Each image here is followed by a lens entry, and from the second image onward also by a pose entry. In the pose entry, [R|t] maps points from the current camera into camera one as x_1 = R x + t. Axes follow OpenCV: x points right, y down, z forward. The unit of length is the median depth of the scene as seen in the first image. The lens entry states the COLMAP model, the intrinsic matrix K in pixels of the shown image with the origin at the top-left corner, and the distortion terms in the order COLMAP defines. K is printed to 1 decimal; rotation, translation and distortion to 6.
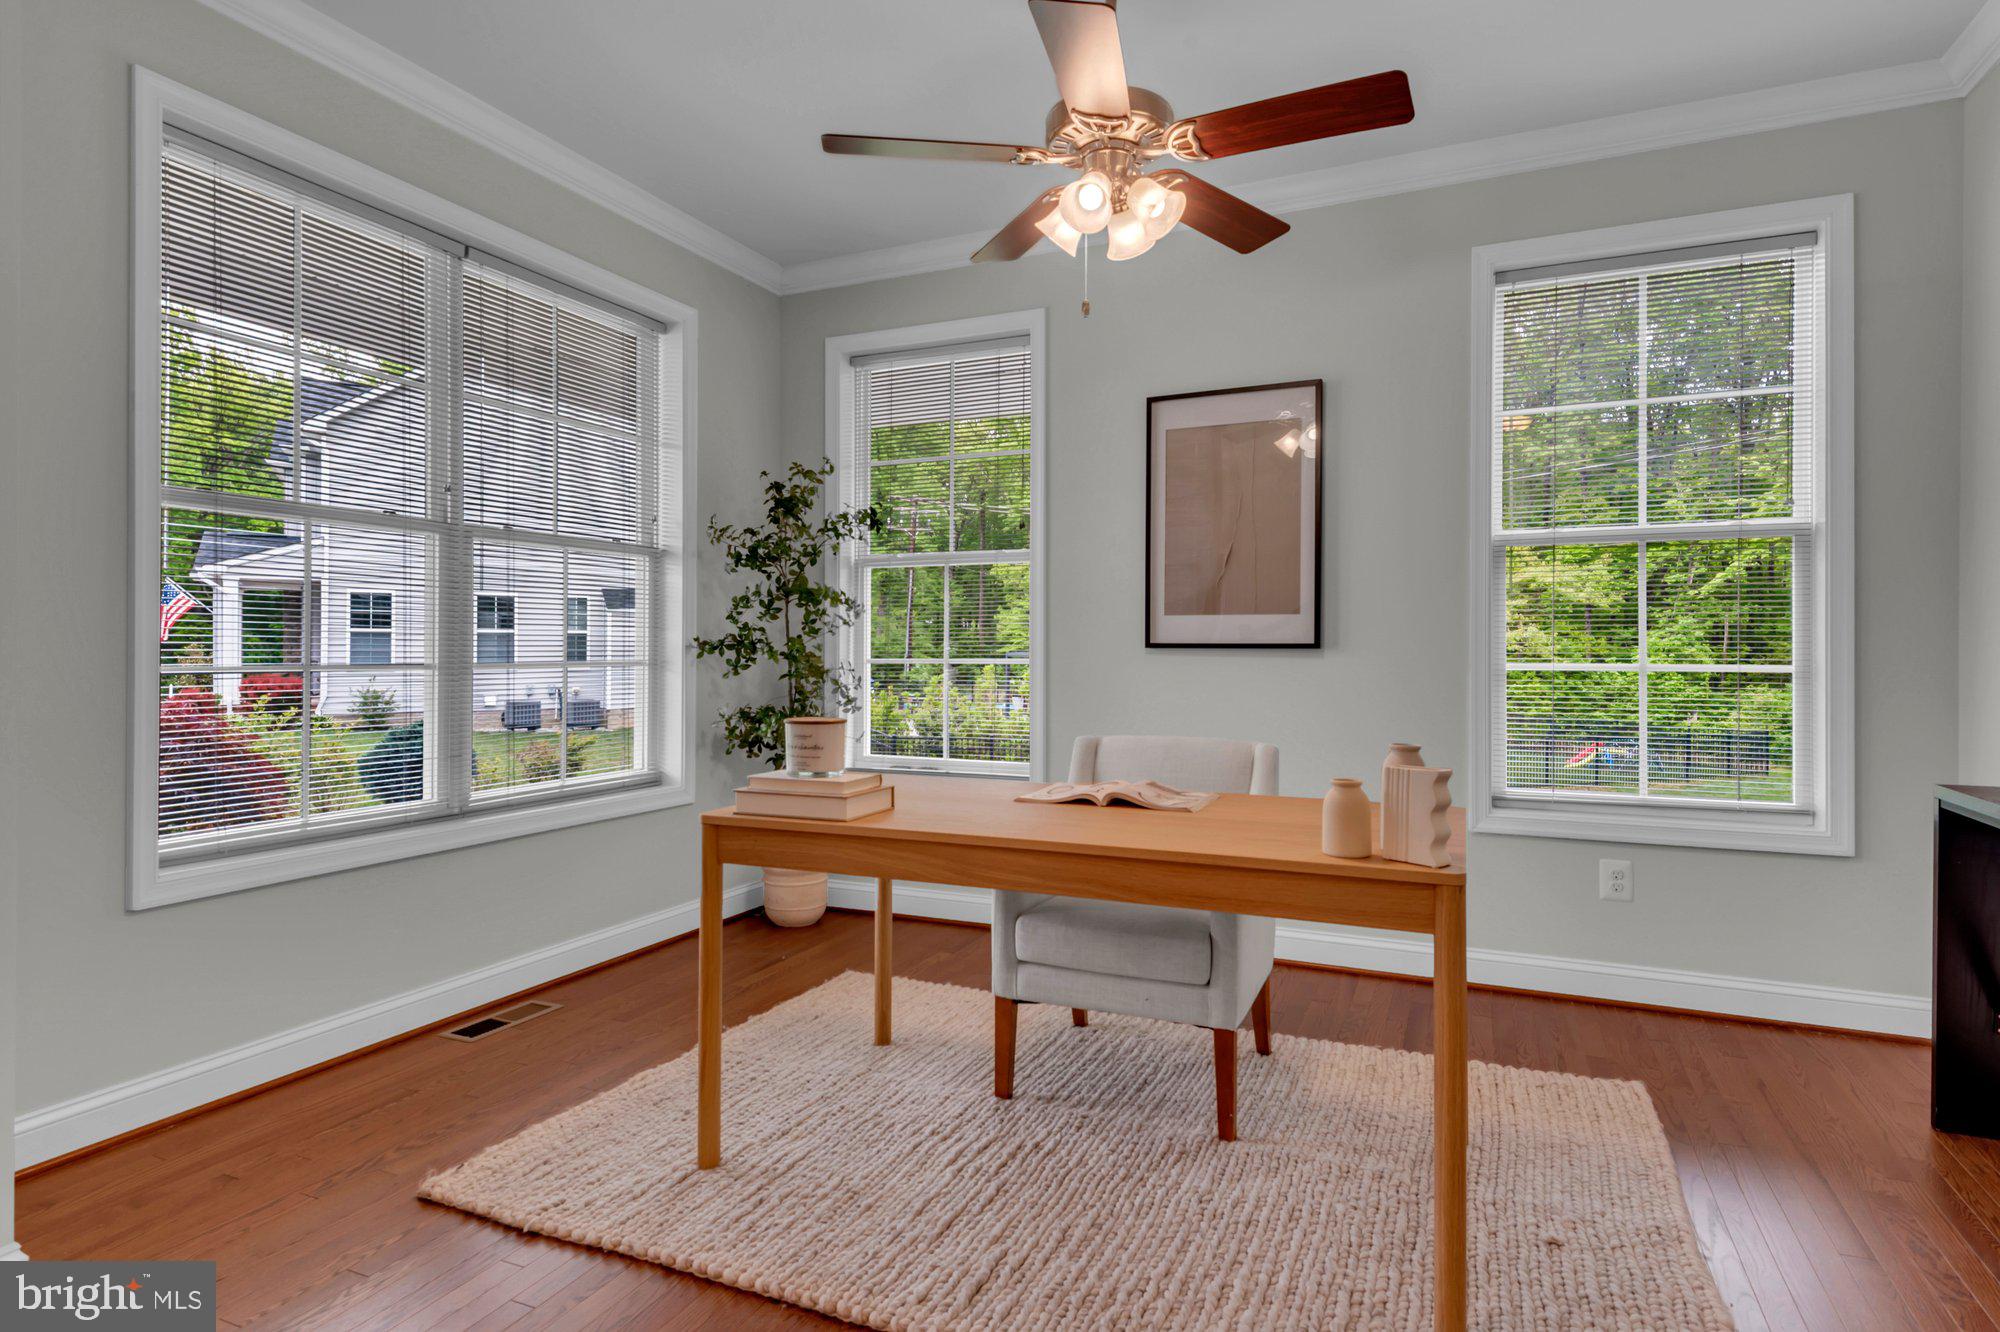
lens RADIAL K [[1096.6, 0, 993.4], [0, 1096.6, 657.7], [0, 0, 1]] dist [0.037035, -0.021837]
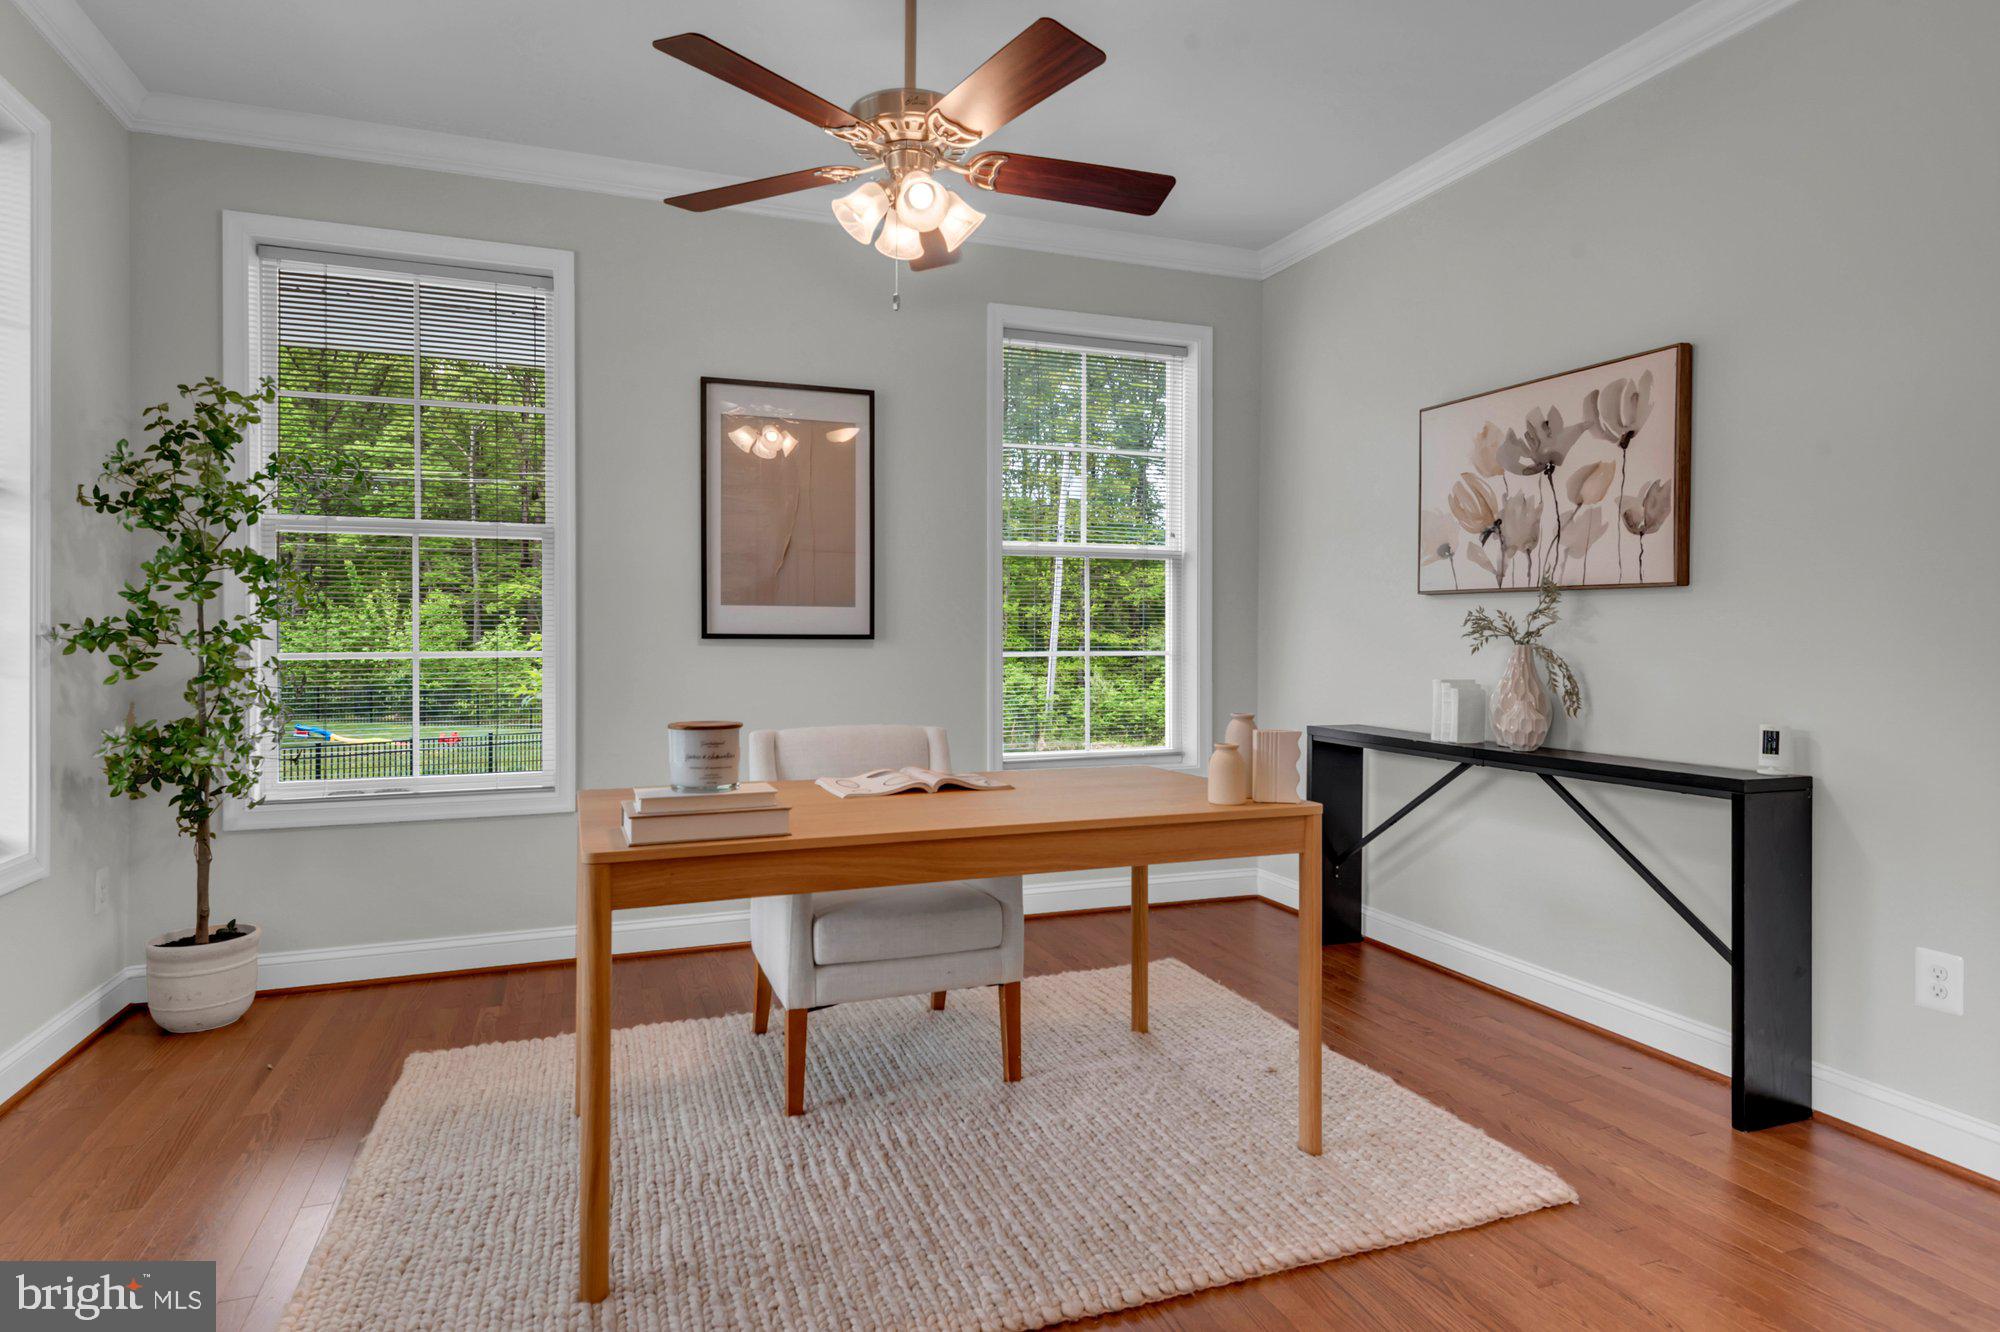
lens RADIAL K [[1096.6, 0, 993.4], [0, 1096.6, 657.7], [0, 0, 1]] dist [0.037035, -0.021837]
pose [[0.706408, -0.012994, 0.707685, -0.385820], [0.006260, 0.999907, 0.012112, -0.002571], [-0.707777, -0.004126, 0.706424, 0.152645]]
